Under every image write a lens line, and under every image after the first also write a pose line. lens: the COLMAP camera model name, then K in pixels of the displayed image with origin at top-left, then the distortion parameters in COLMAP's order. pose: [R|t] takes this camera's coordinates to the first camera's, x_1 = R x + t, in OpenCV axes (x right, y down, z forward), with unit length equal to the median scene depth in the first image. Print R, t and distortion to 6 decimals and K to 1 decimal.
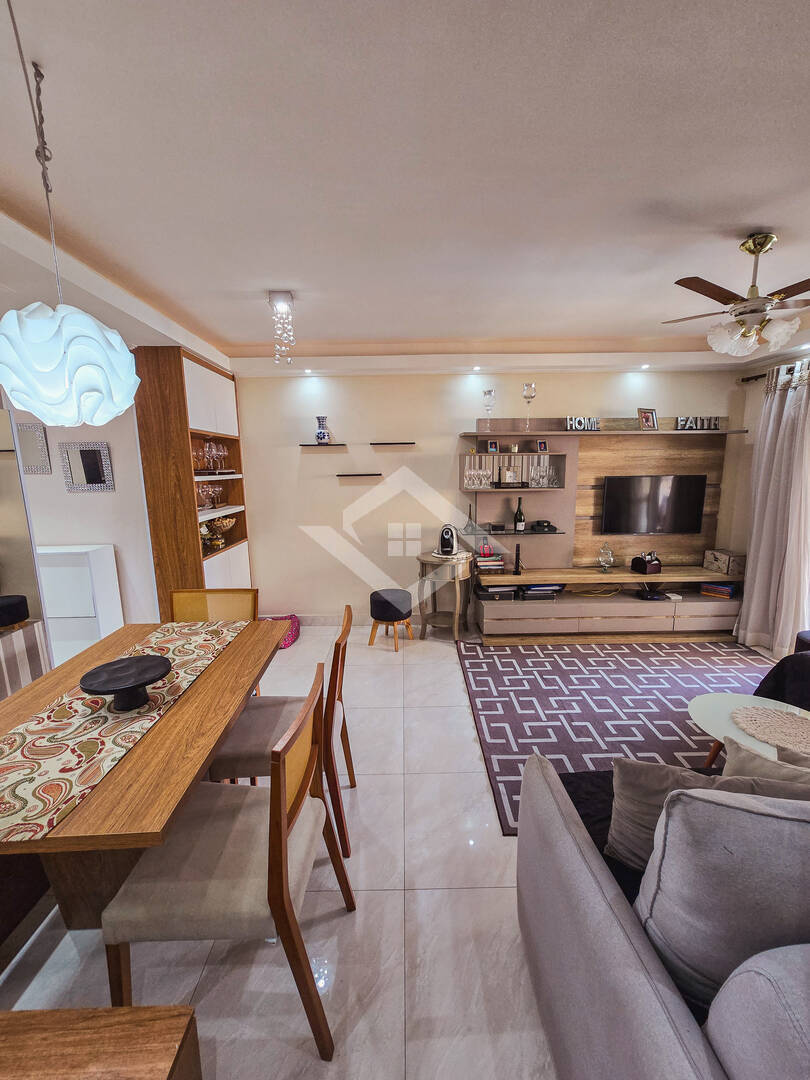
lens RADIAL K [[443.5, 0, 404.5], [0, 443.5, 542.7], [0, 0, 1]] dist [-0.004990, 0.000500]
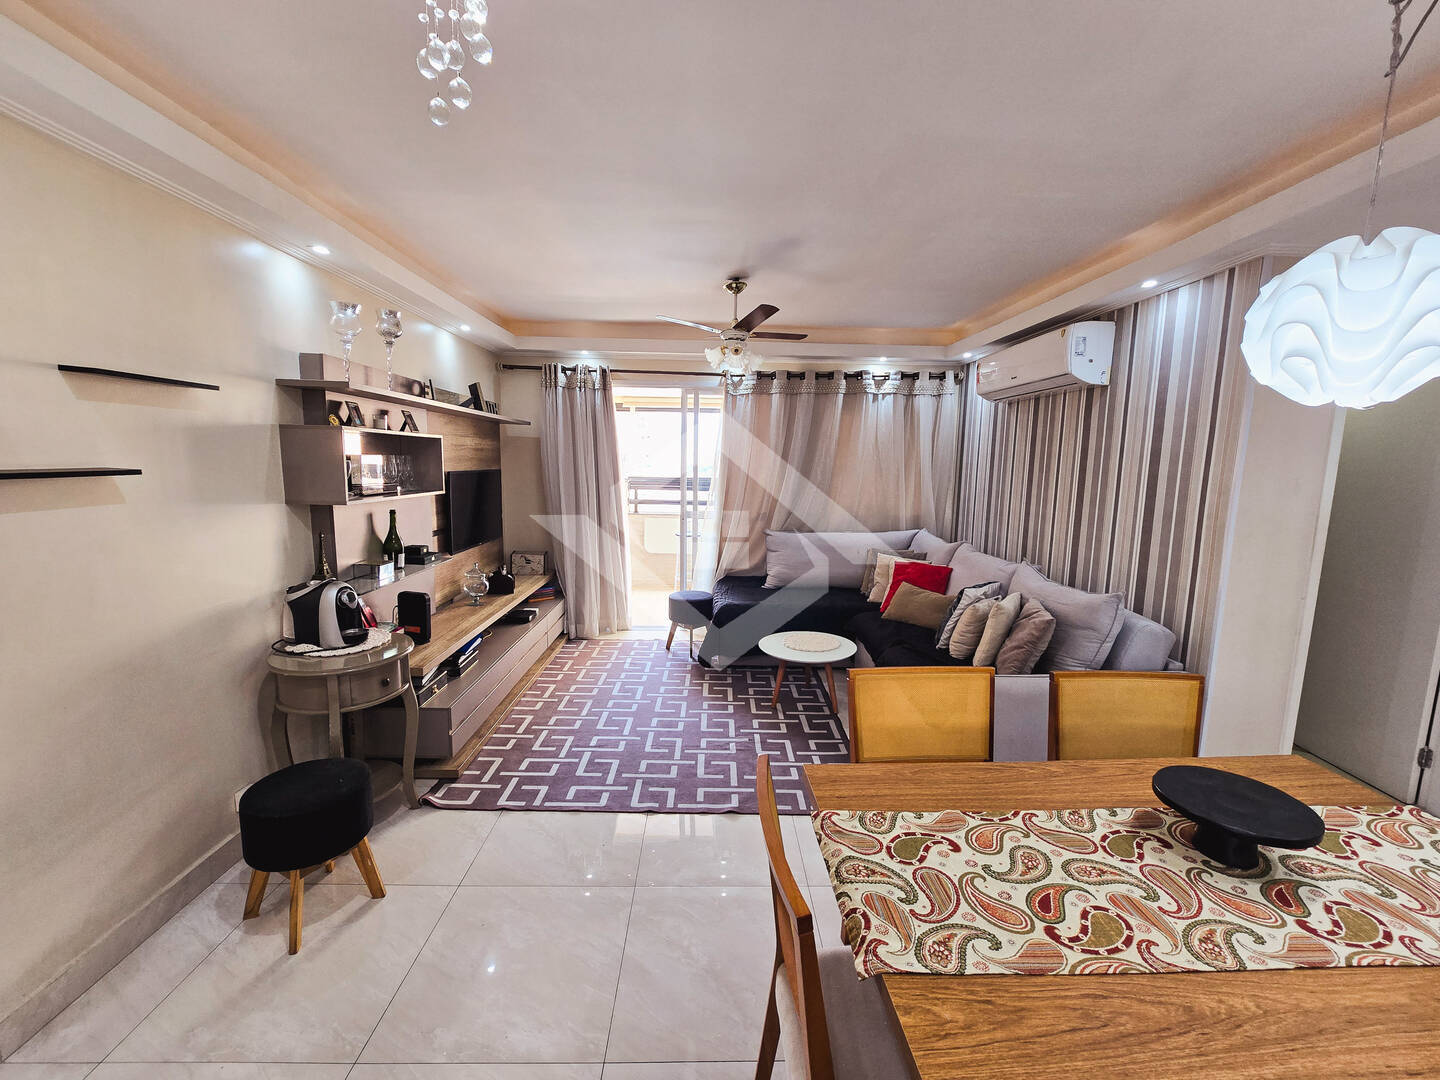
lens RADIAL K [[591.3, 0, 724.7], [0, 591.3, 536.5], [0, 0, 1]] dist [-0.004990, 0.000500]
pose [[-0.018978, -0.116934, 0.992958, -0.542704], [0.154517, 0.980862, 0.118463, -0.102090], [-0.987808, 0.155678, -0.000546, 0.647633]]
